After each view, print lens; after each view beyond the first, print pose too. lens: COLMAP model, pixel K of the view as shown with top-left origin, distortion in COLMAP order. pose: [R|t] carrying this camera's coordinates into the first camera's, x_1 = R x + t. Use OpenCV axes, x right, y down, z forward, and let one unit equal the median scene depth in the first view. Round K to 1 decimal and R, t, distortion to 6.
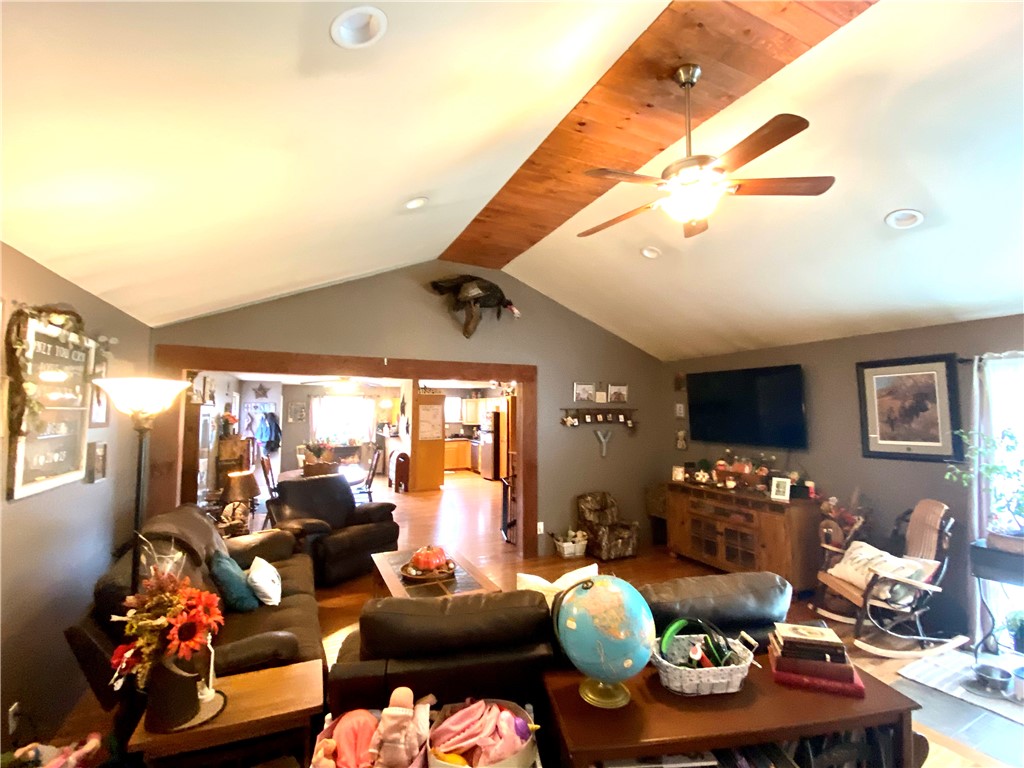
lens RADIAL K [[456.1, 0, 508.2], [0, 456.1, 380.9], [0, 0, 1]] dist [0.001279, -0.010267]
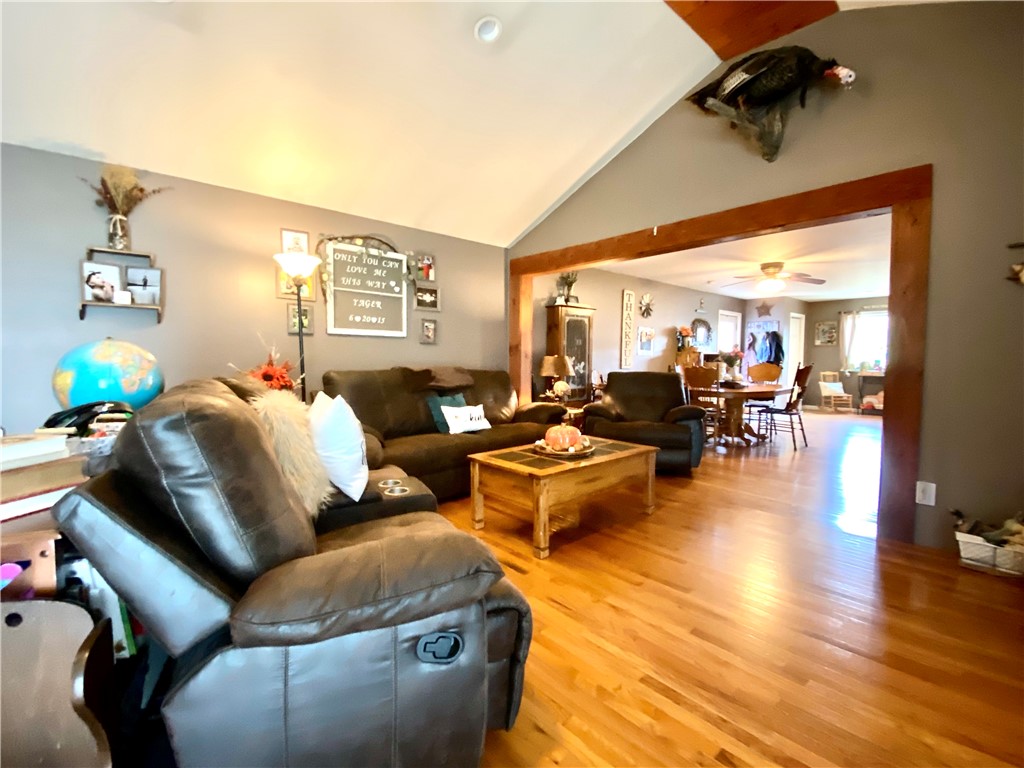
lens RADIAL K [[456.1, 0, 512.3], [0, 456.1, 386.0], [0, 0, 1]] dist [0.001279, -0.010267]
pose [[0.284592, 0.061894, -0.956648, 0.495093], [0.058930, 0.994897, 0.081899, 0.164673], [0.956836, -0.079683, 0.279493, 0.514837]]
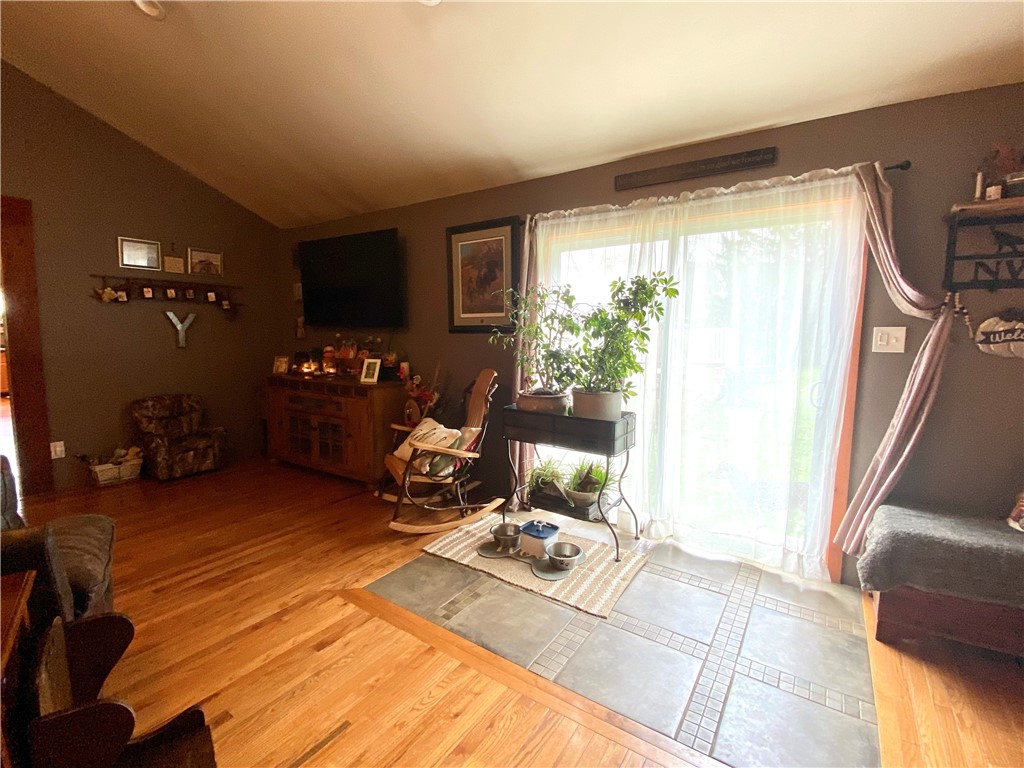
lens RADIAL K [[456.1, 0, 513.6], [0, 456.1, 381.1], [0, 0, 1]] dist [0.001279, -0.010267]
pose [[0.839164, -0.044210, 0.542079, 0.338621], [-0.051184, 0.985848, 0.159638, 0.098297], [-0.541465, -0.161708, 0.825025, 0.120950]]
